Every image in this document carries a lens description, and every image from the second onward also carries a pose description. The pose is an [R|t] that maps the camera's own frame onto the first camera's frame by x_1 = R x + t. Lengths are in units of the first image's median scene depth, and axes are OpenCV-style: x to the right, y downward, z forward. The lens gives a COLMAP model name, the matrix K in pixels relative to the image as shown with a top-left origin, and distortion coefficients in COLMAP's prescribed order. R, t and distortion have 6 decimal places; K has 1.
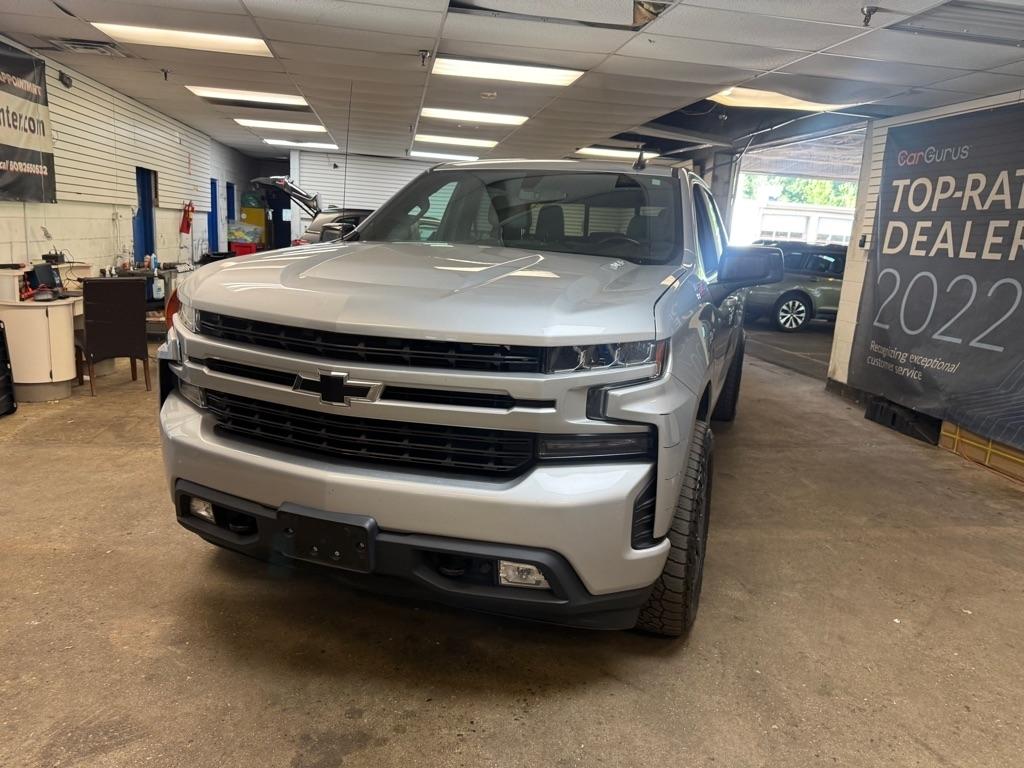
lens RADIAL K [[722.0, 0, 513.9], [0, 722.0, 389.3], [0, 0, 1]] dist [0.041016, -0.053293]
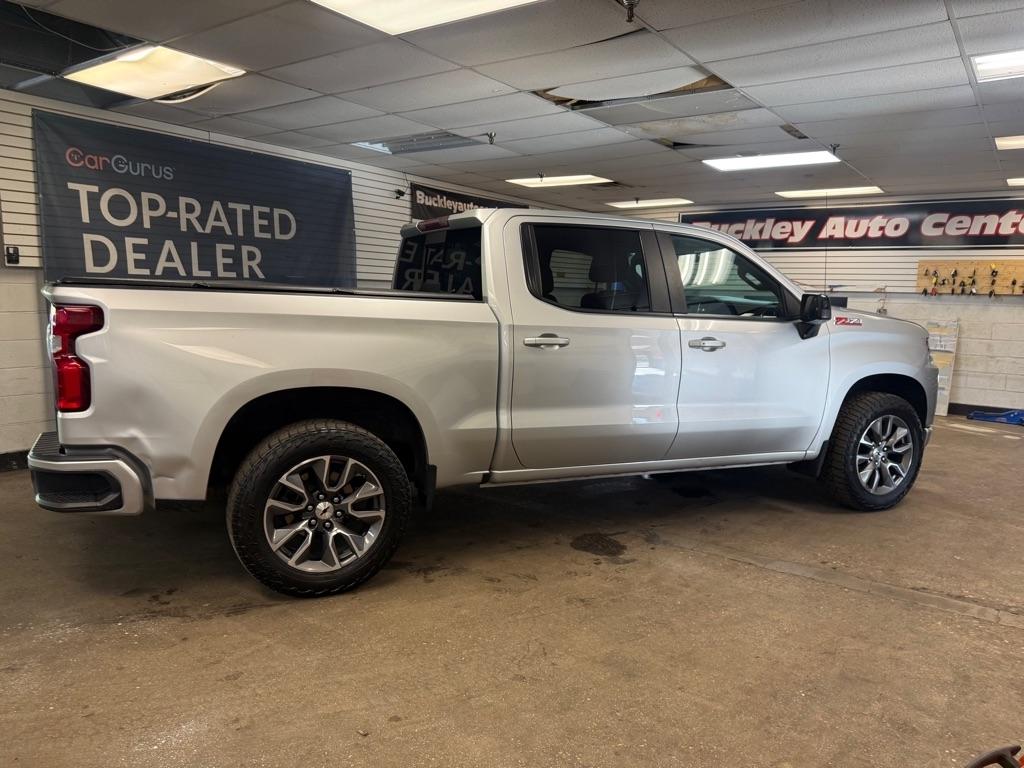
lens RADIAL K [[719.4, 0, 511.5], [0, 719.4, 389.0], [0, 0, 1]] dist [0.040487, -0.051685]
pose [[-0.709862, -0.171846, 0.683055, -0.492015], [0.079145, 0.944177, 0.319791, -0.340505], [-0.699880, 0.281068, -0.656635, 1.474301]]
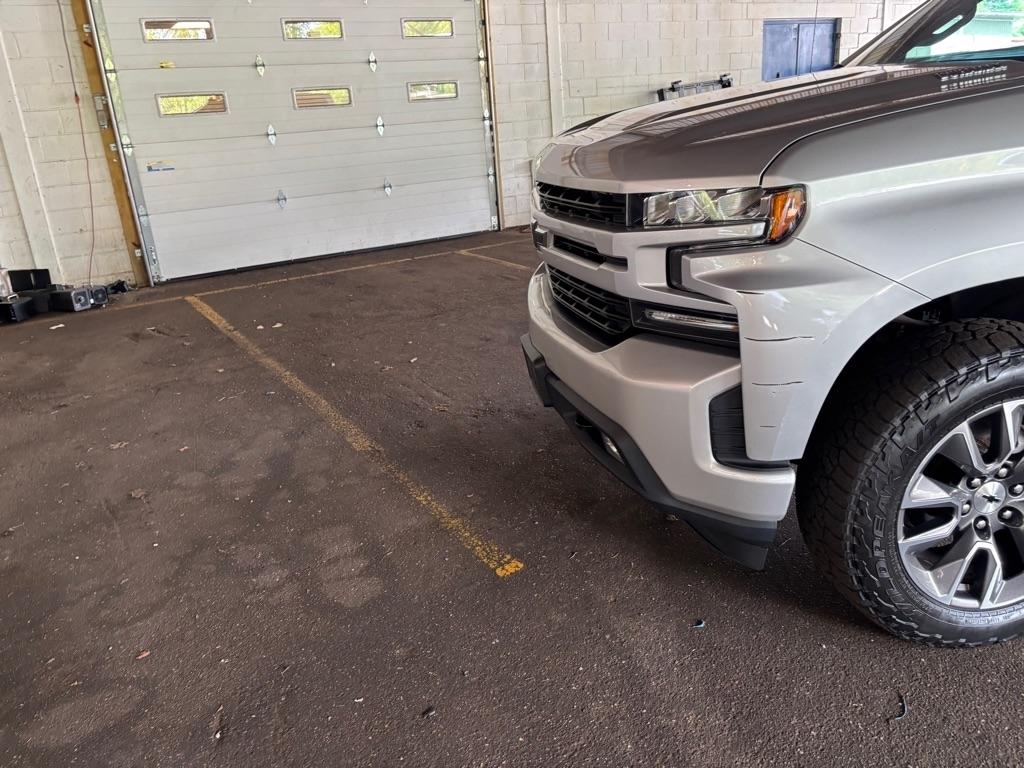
lens RADIAL K [[772.9, 0, 512.6], [0, 772.9, 369.5], [0, 0, 1]] dist [0.043287, -0.047543]
pose [[0.449658, 0.203975, -0.869599, 0.303574], [-0.084649, 0.978925, 0.185848, -0.005677], [0.889180, -0.009958, 0.457448, 0.161637]]
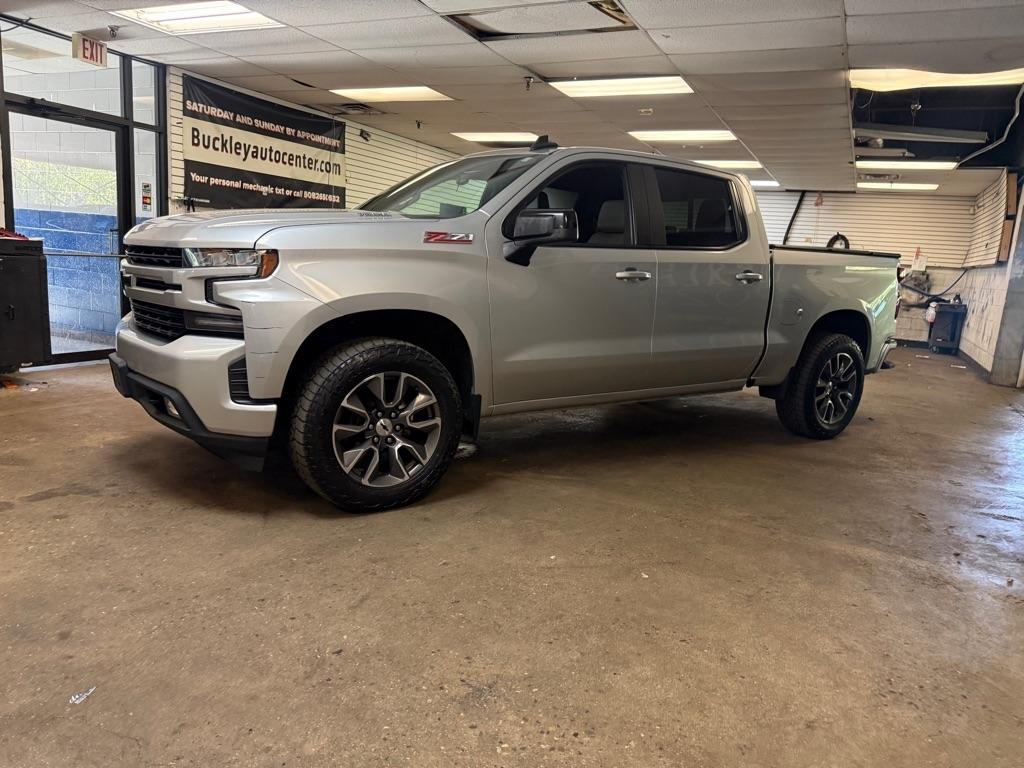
lens RADIAL K [[719.4, 0, 511.5], [0, 719.4, 389.0], [0, 0, 1]] dist [0.040487, -0.051685]
pose [[0.822475, 0.100785, -0.559802, 0.529828], [-0.137317, 0.990249, -0.023469, 0.061101], [0.551978, 0.096173, 0.828294, 0.060053]]
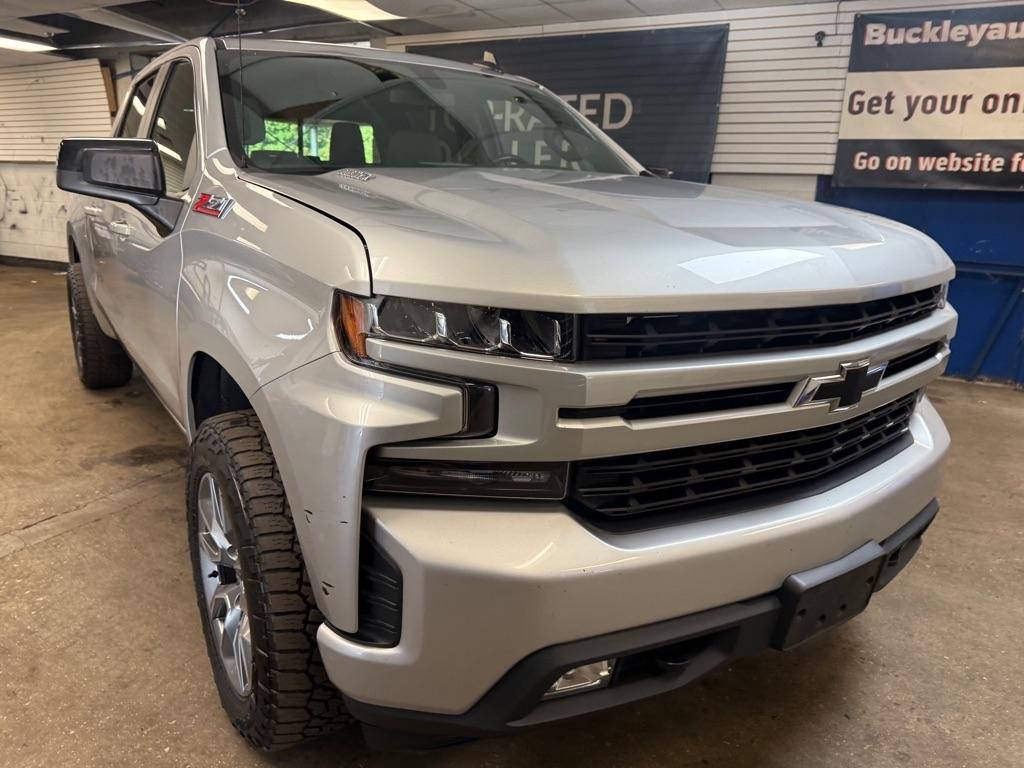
lens RADIAL K [[728.8, 0, 503.5], [0, 728.8, 389.8], [0, 0, 1]] dist [-0.002054, -0.001537]
pose [[0.598815, -0.252958, 0.759890, -0.367681], [0.174762, 0.967216, 0.184257, -0.068488], [-0.781587, 0.022464, 0.623391, 0.314213]]
